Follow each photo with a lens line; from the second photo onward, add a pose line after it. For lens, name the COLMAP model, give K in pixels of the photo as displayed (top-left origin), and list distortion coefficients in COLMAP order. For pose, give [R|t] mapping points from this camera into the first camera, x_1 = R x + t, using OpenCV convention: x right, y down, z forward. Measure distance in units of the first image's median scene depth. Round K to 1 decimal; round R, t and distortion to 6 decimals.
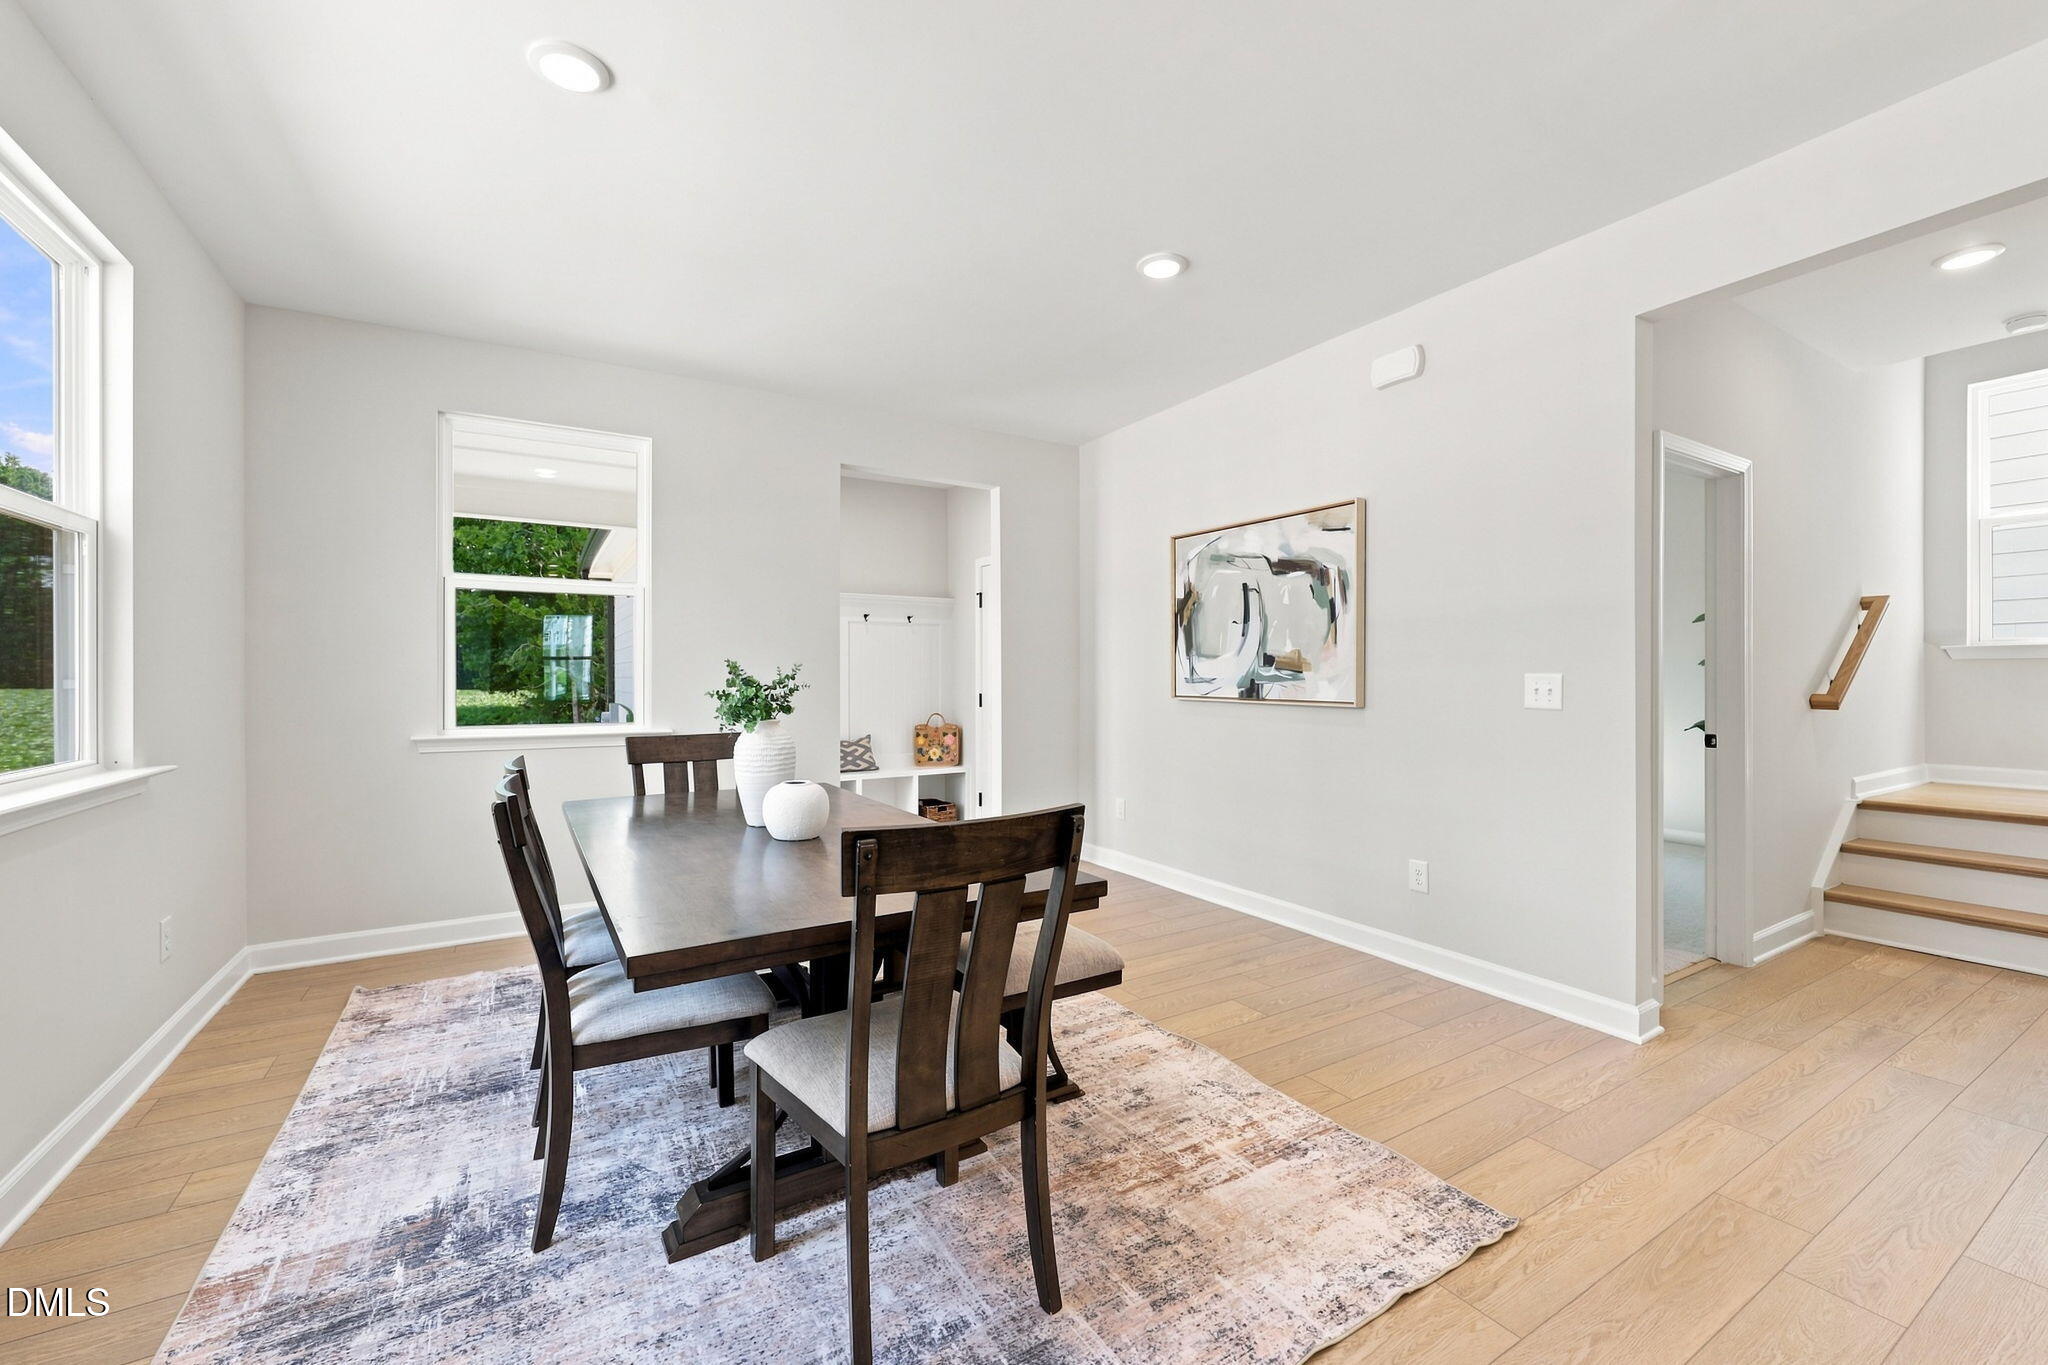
lens RADIAL K [[828.0, 0, 1024.0], [0, 828.0, 682.5], [0, 0, 1]] dist [-0.002008, -0.000318]
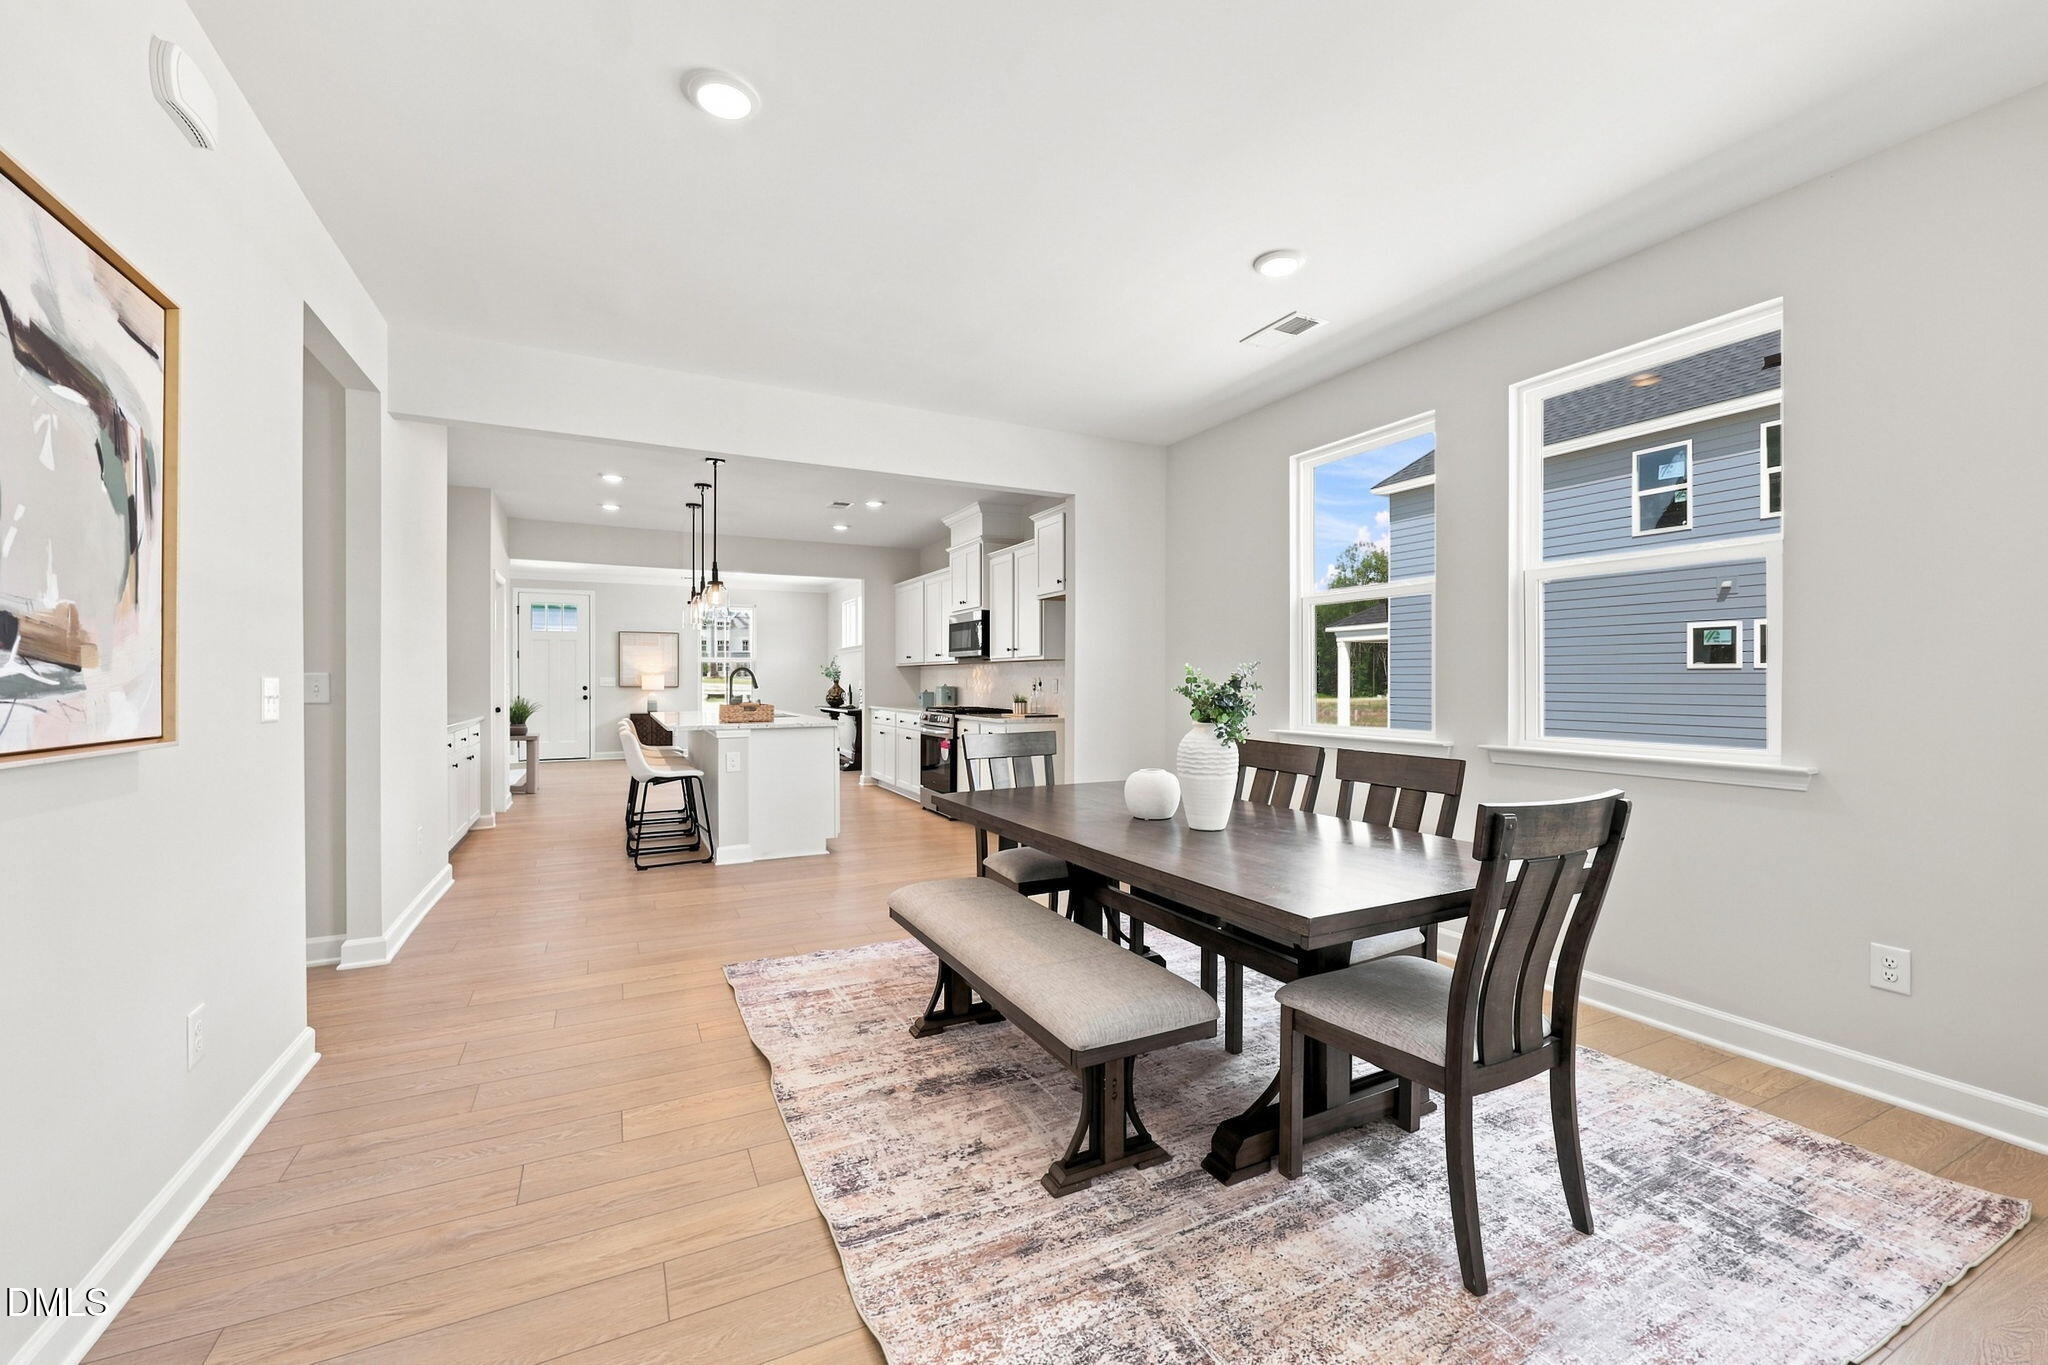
lens RADIAL K [[828.0, 0, 1024.0], [0, 828.0, 682.5], [0, 0, 1]] dist [-0.002008, -0.000318]
pose [[-0.997351, 0.002329, 0.072698, -0.150625], [0.002813, 0.999975, 0.006556, -0.010037], [-0.072681, 0.006743, -0.997332, 1.818777]]
